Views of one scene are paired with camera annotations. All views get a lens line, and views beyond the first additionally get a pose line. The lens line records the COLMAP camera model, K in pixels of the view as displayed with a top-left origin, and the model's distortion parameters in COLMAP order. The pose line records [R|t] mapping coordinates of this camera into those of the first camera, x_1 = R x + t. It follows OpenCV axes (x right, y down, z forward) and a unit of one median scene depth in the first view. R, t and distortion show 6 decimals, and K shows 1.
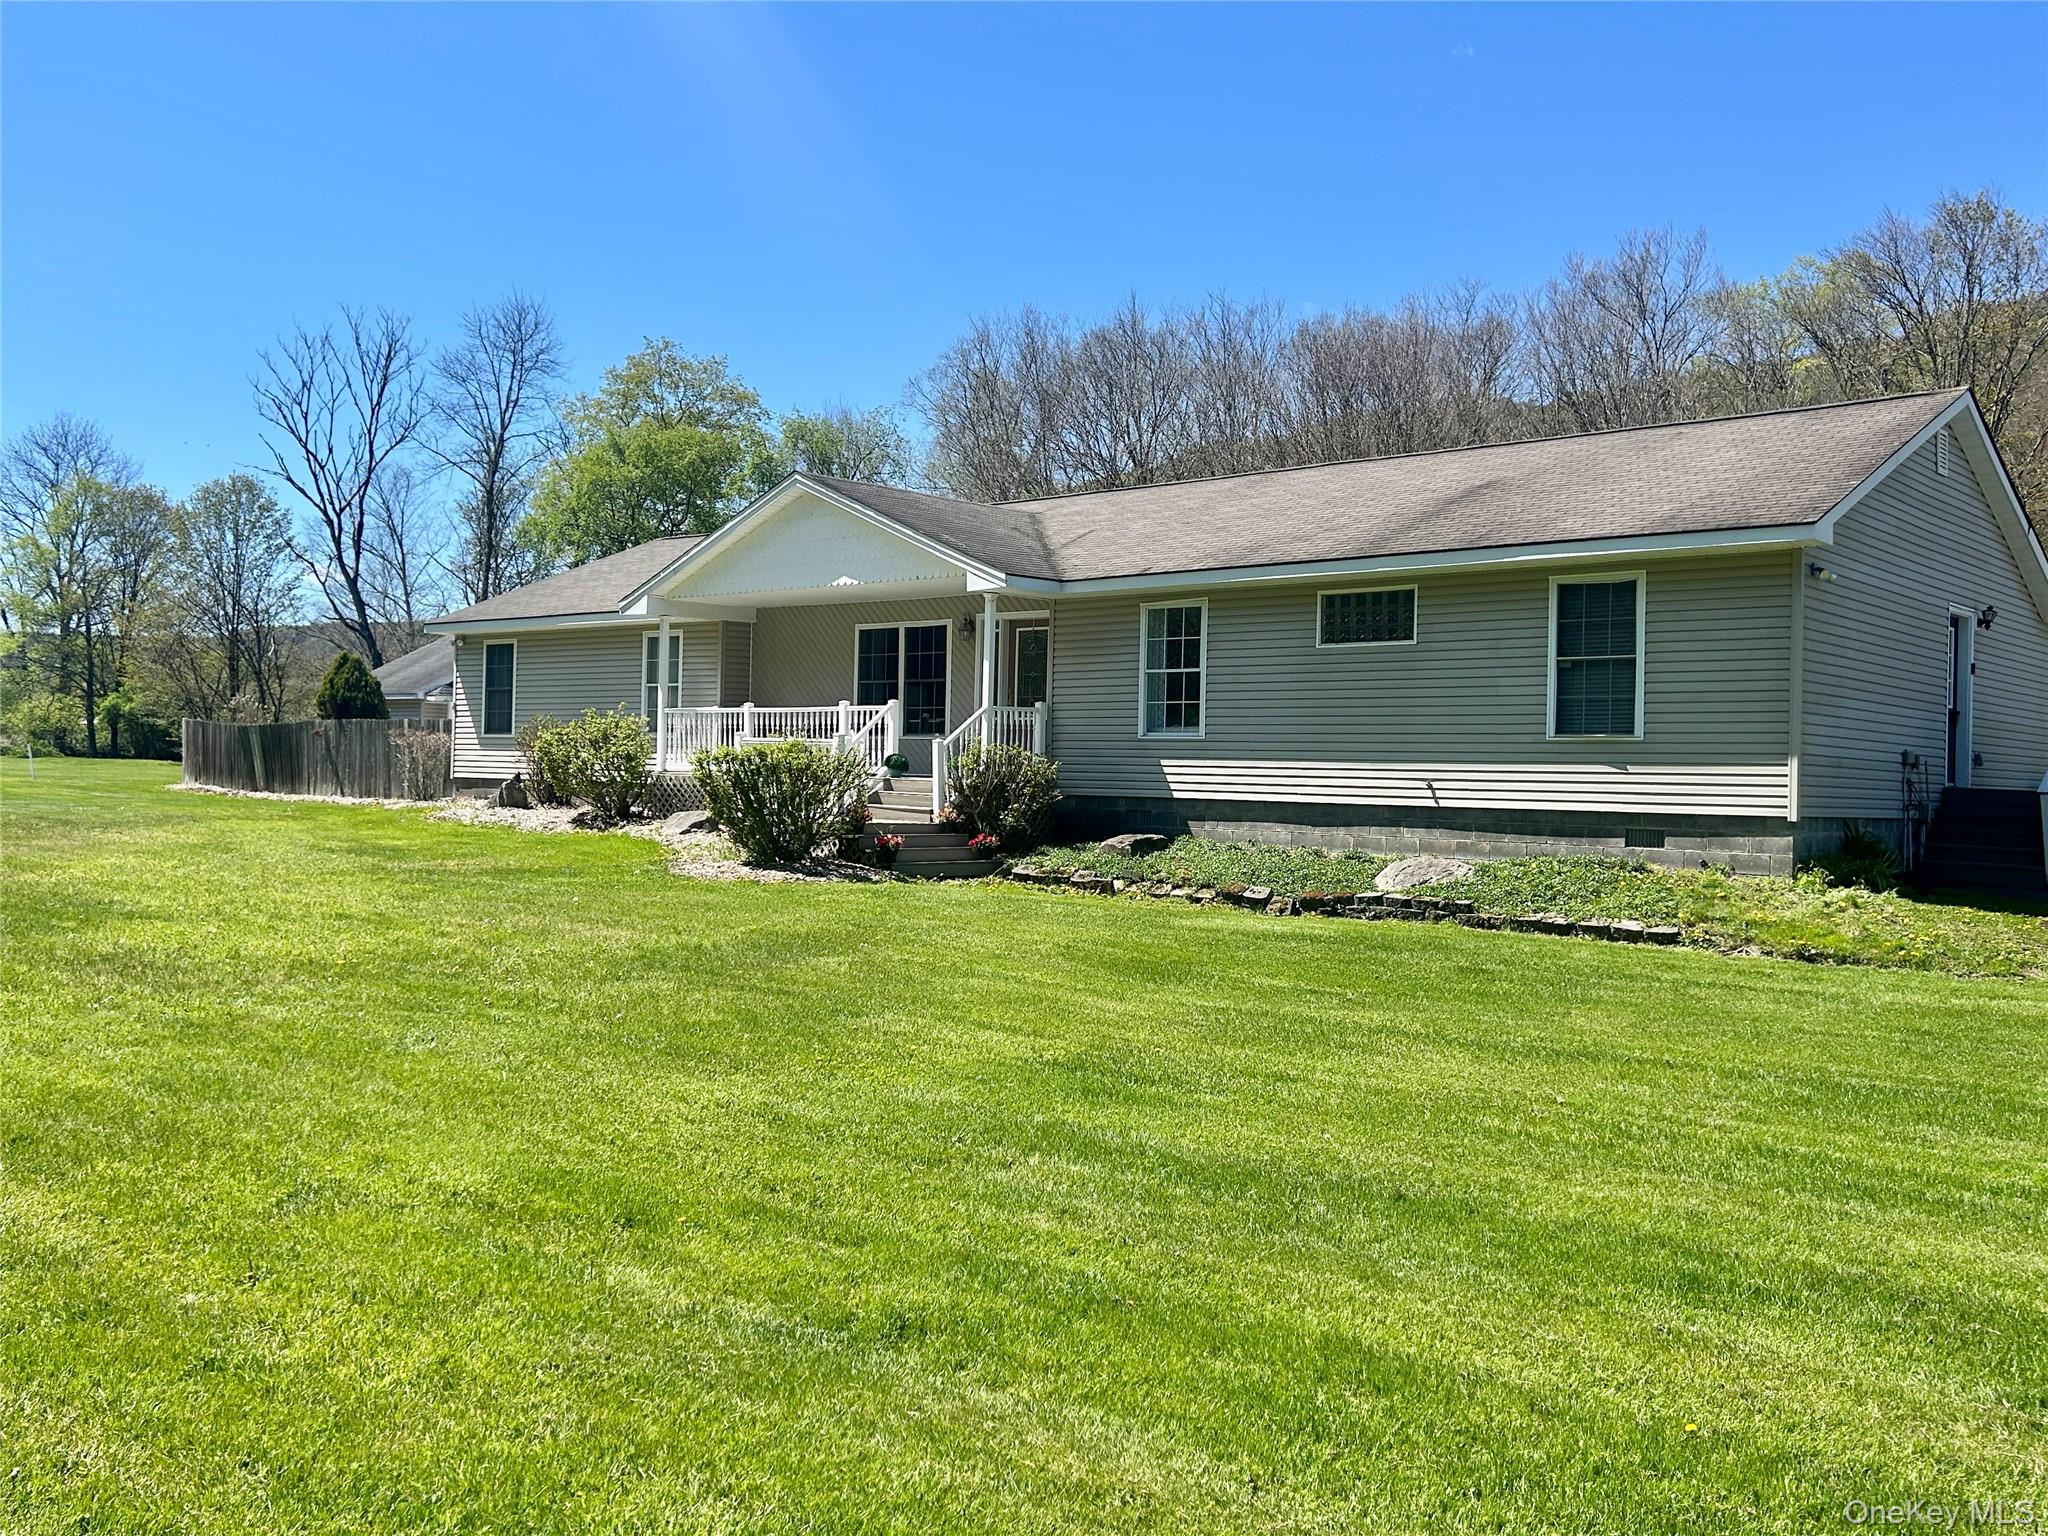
lens RADIAL K [[1797.2, 0, 1024.0], [0, 1797.2, 768.0], [0, 0, 1]] dist [0.024462, -0.003475]
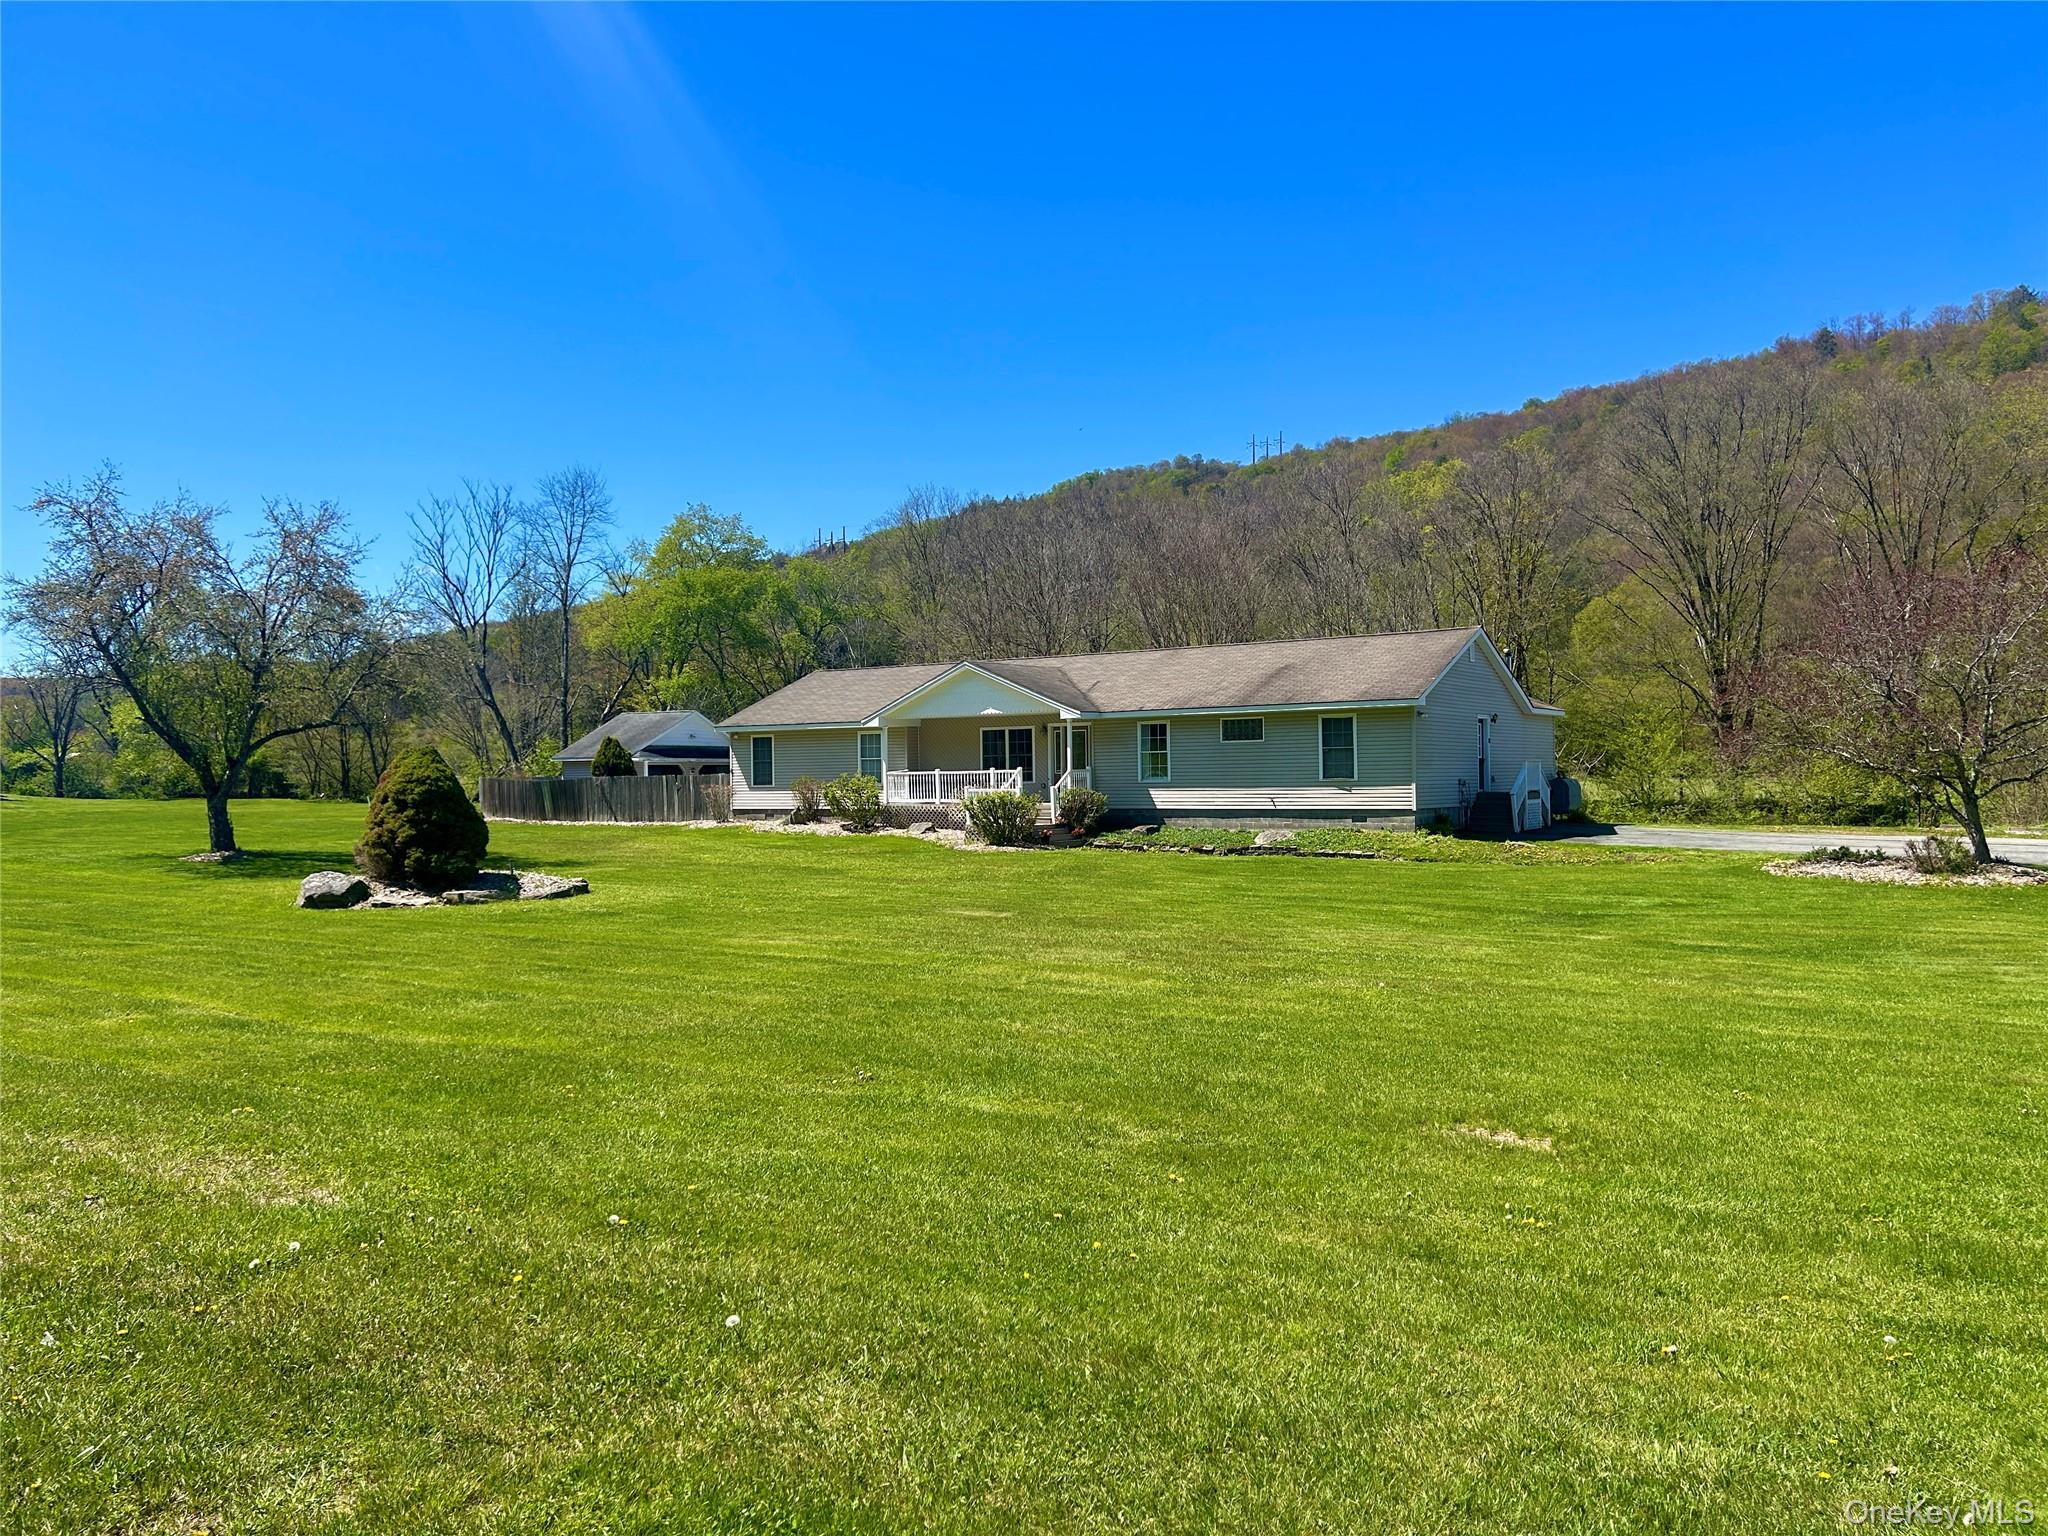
lens RADIAL K [[1535.1, 0, 1024.0], [0, 1535.1, 768.0], [0, 0, 1]] dist [0.005638, 0.001109]
pose [[0.990868, -0.035100, 0.130183, -0.348672], [0.034997, 0.999383, 0.003081, -0.048453], [-0.130211, 0.001503, 0.991485, -0.935203]]
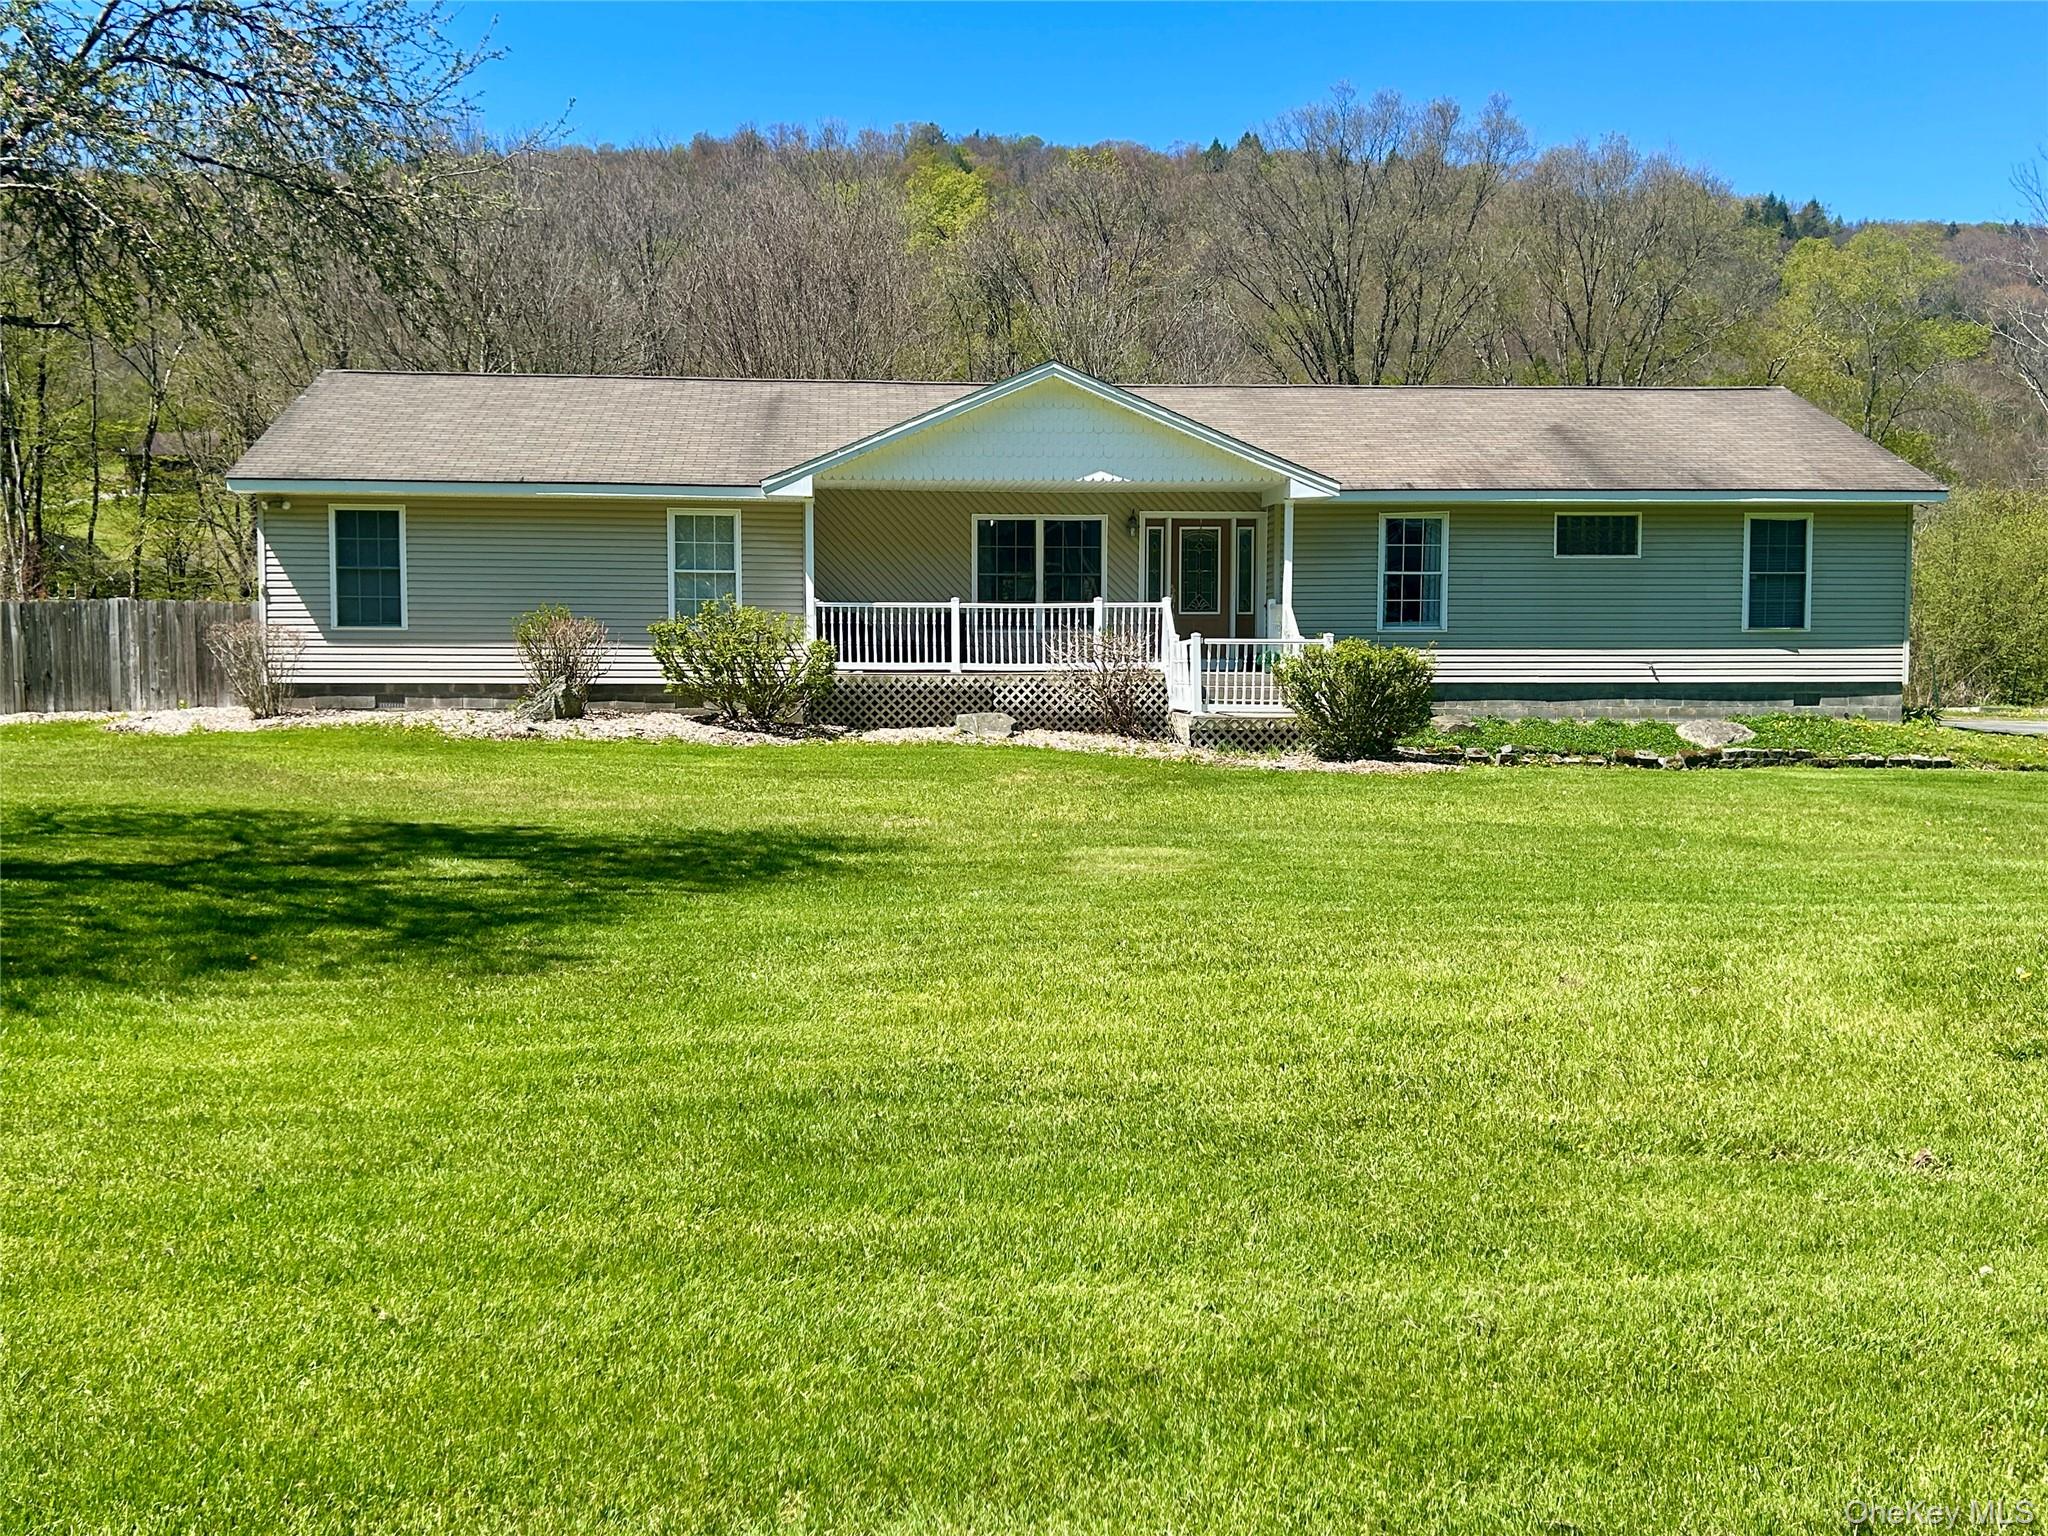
lens RADIAL K [[1943.2, 0, 1024.0], [0, 1943.2, 768.0], [0, 0, 1]] dist [0.054712, -0.000045]
pose [[0.703835, -0.064482, 0.707430, -1.061674], [0.010520, 0.996708, 0.080384, -0.034556], [-0.710285, -0.049135, 0.702197, 0.297108]]
